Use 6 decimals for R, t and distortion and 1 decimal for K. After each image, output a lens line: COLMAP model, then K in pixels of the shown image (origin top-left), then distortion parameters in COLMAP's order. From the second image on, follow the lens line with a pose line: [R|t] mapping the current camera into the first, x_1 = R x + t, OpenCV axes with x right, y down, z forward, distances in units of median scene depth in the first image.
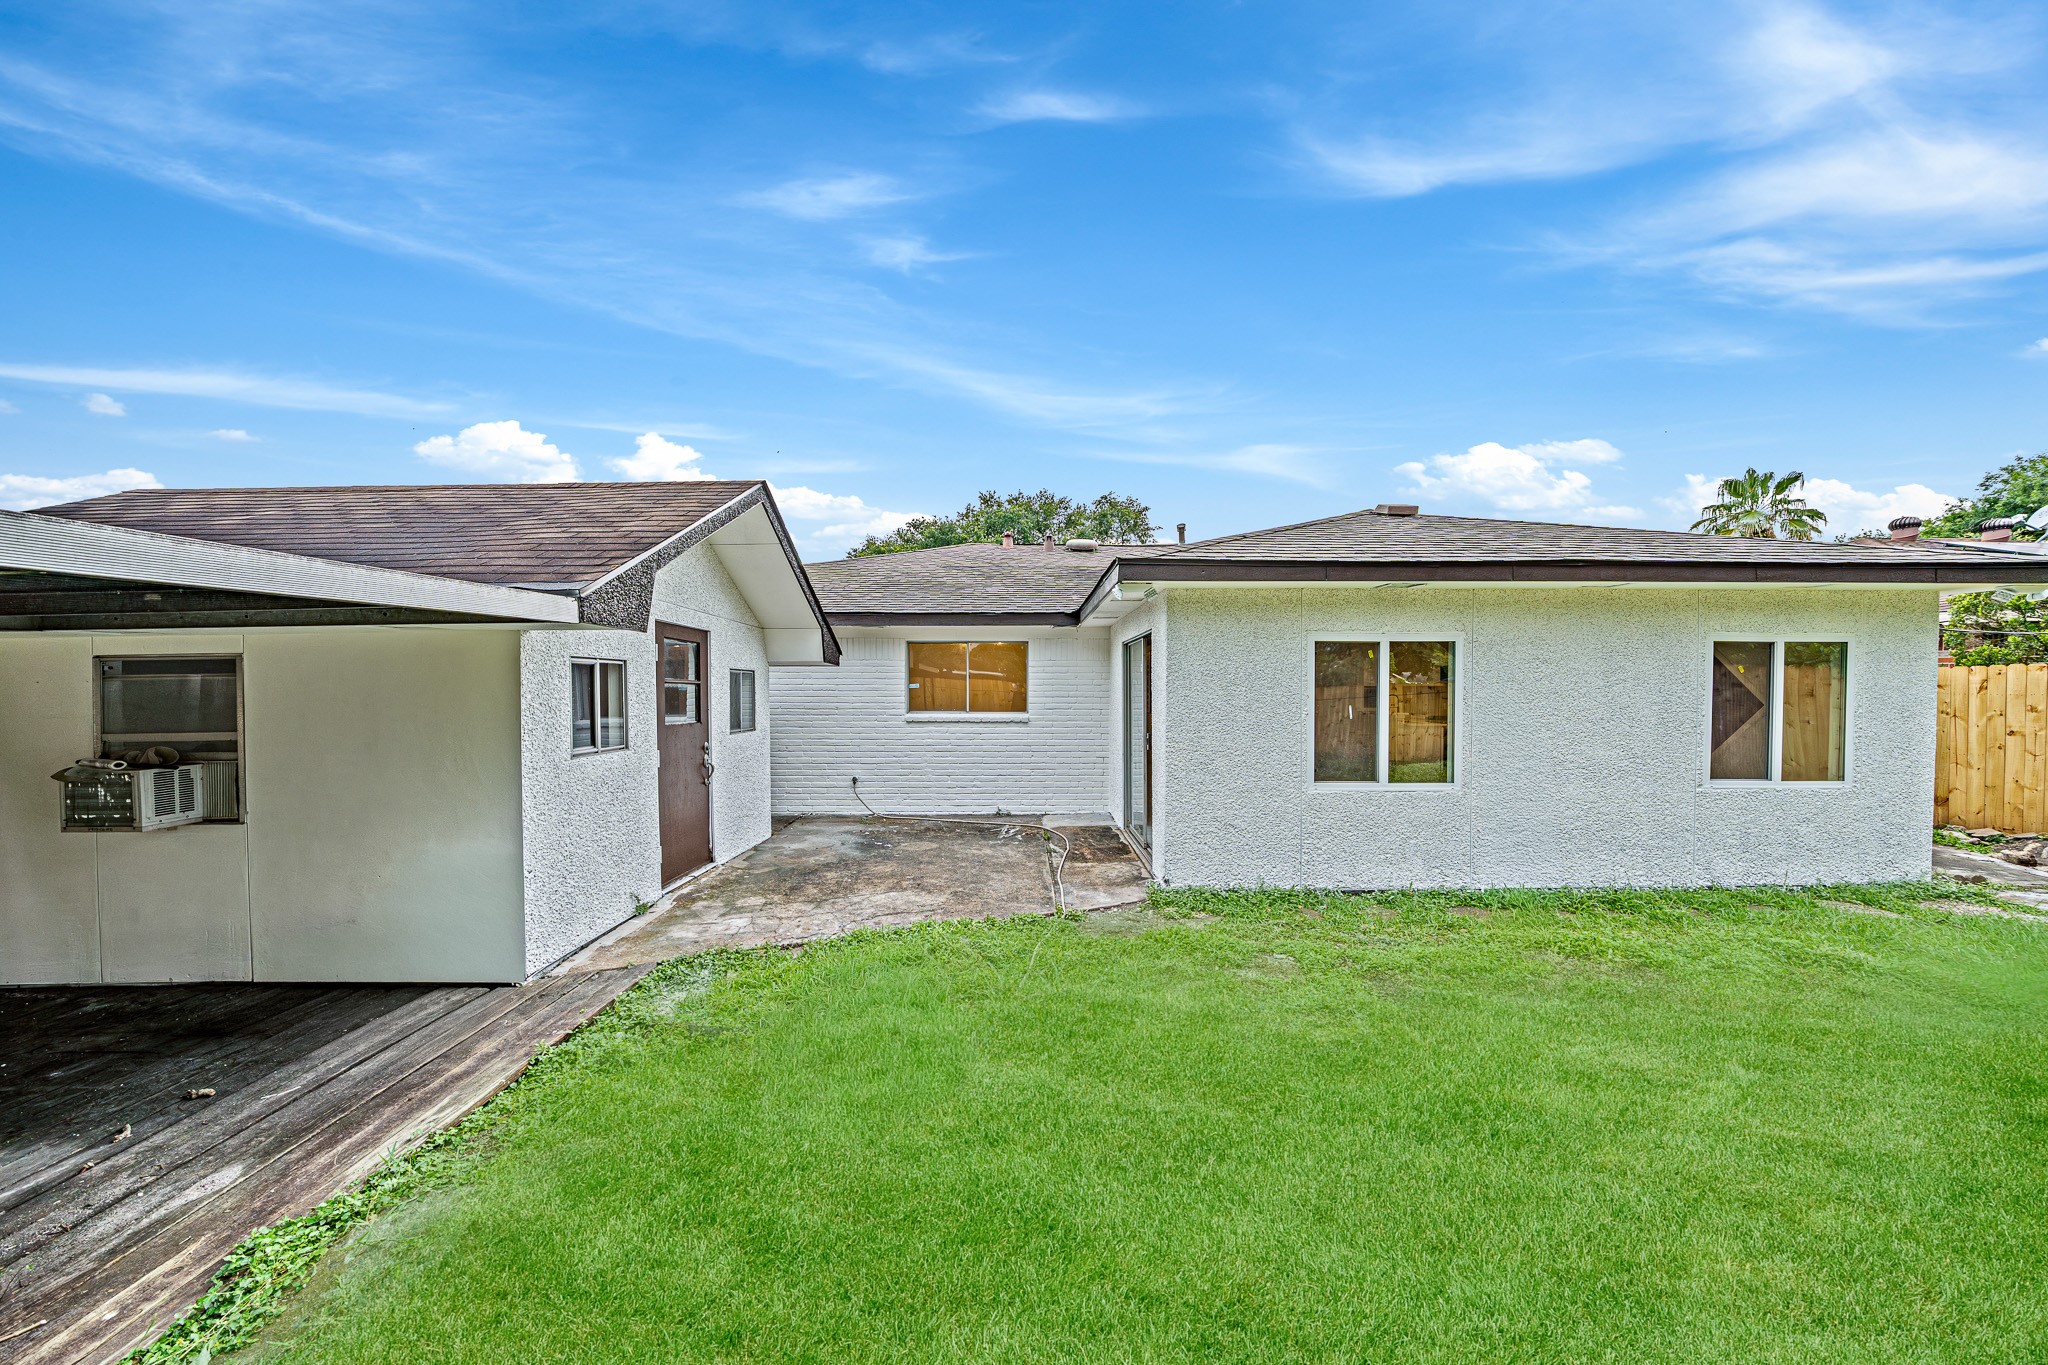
lens RADIAL K [[705.9, 0, 1027.4], [0, 705.9, 685.9], [0, 0, 1]] dist [-0.007110, -0.000002]
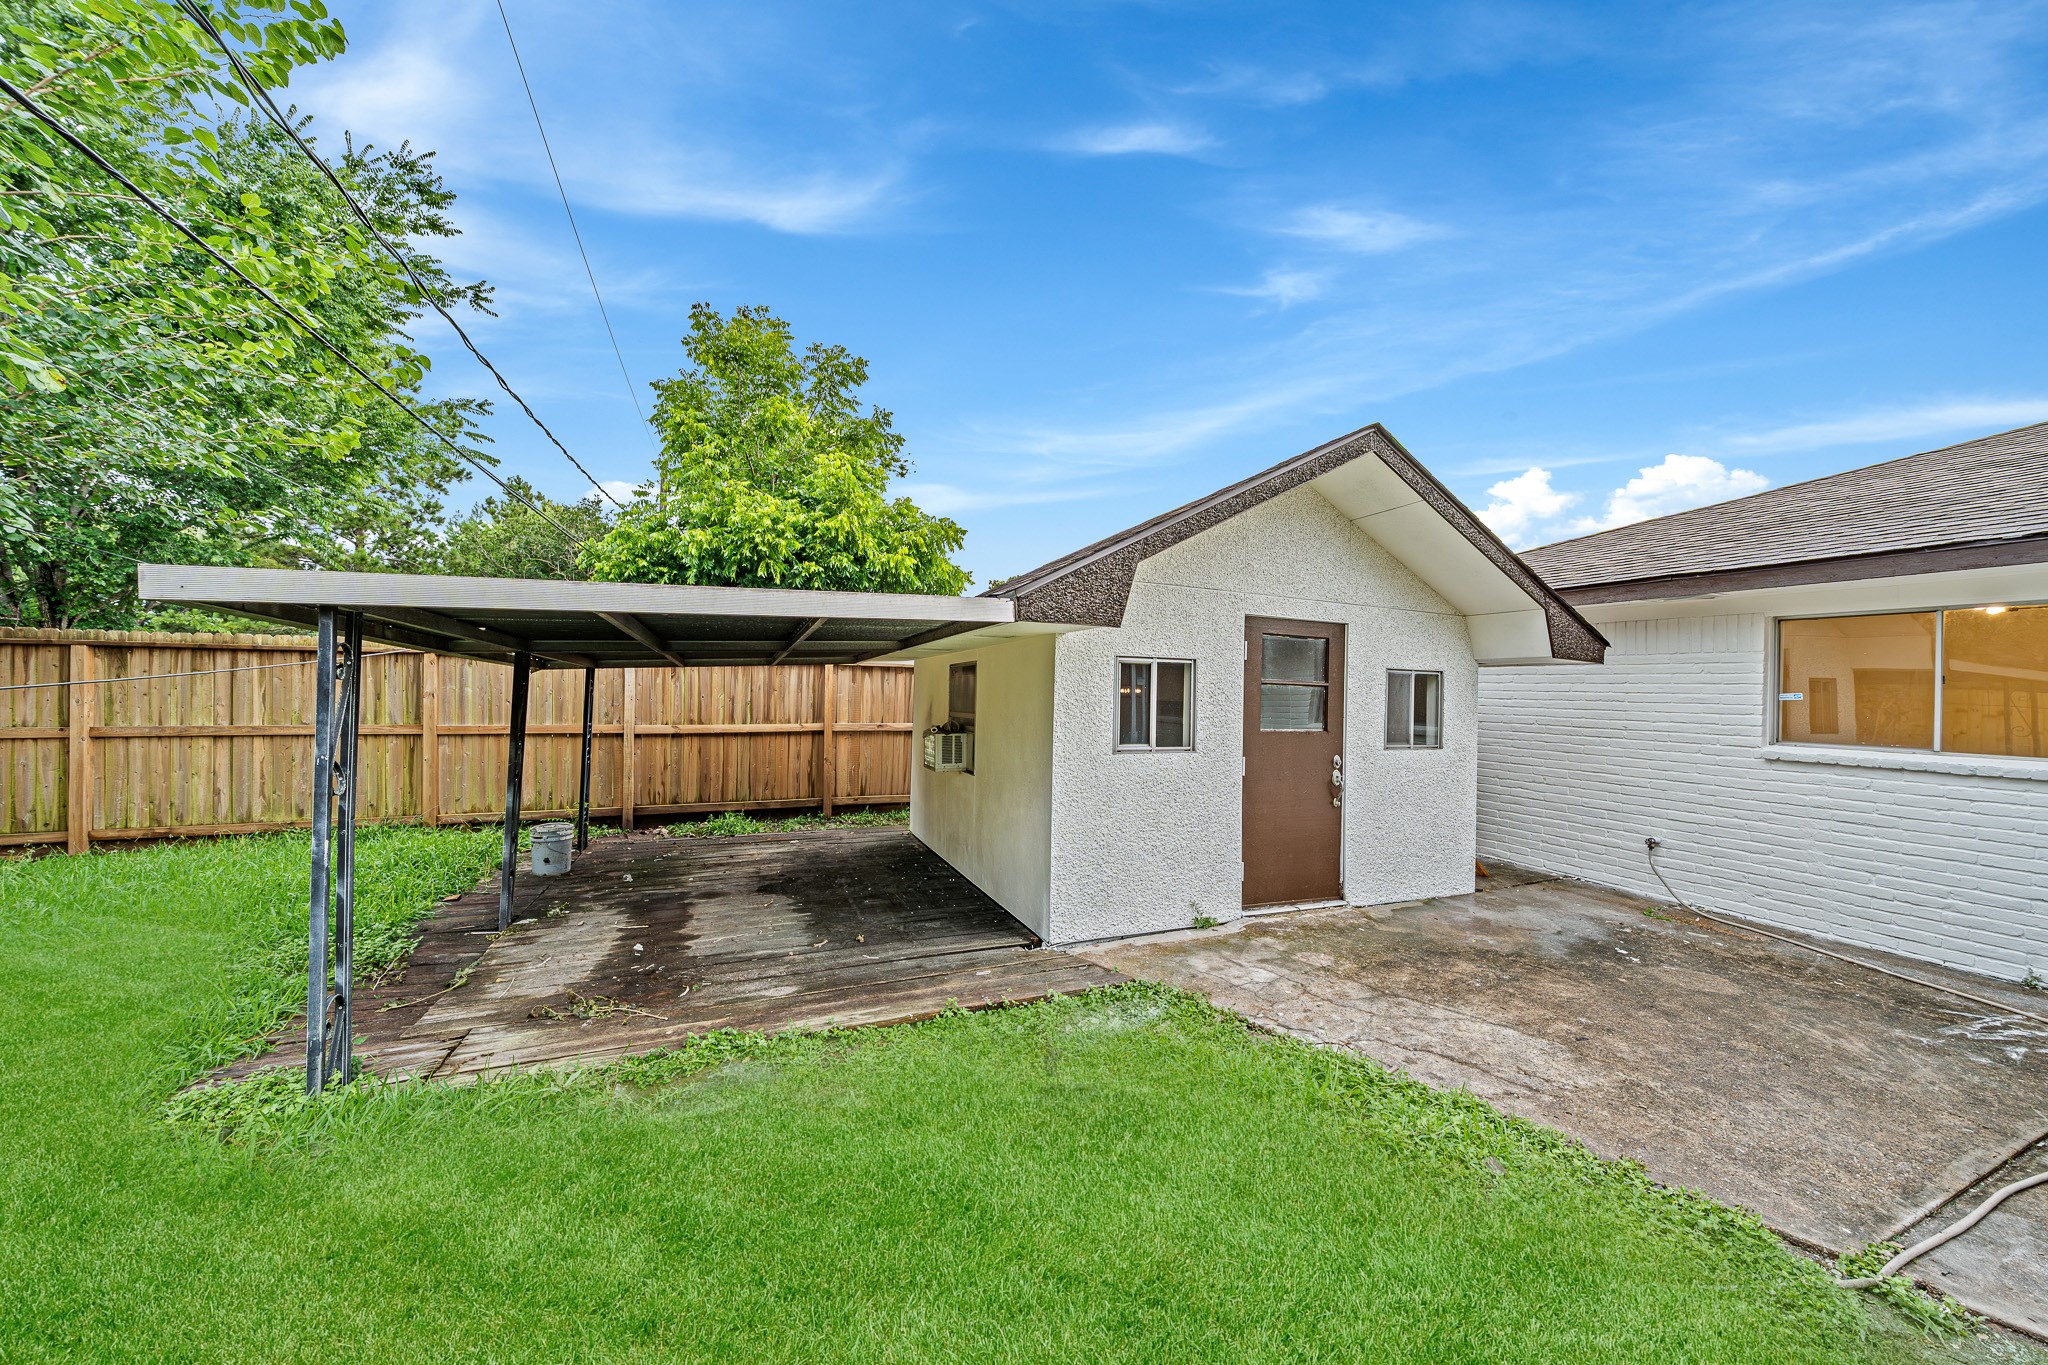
lens RADIAL K [[705.9, 0, 1026.0], [0, 705.9, 684.4], [0, 0, 1]] dist [-0.007110, -0.000002]
pose [[0.366147, 0.003749, -0.930549, 0.227417], [-0.018226, 0.999829, -0.003143, 0.004664], [0.930378, 0.018111, 0.366153, 0.399541]]
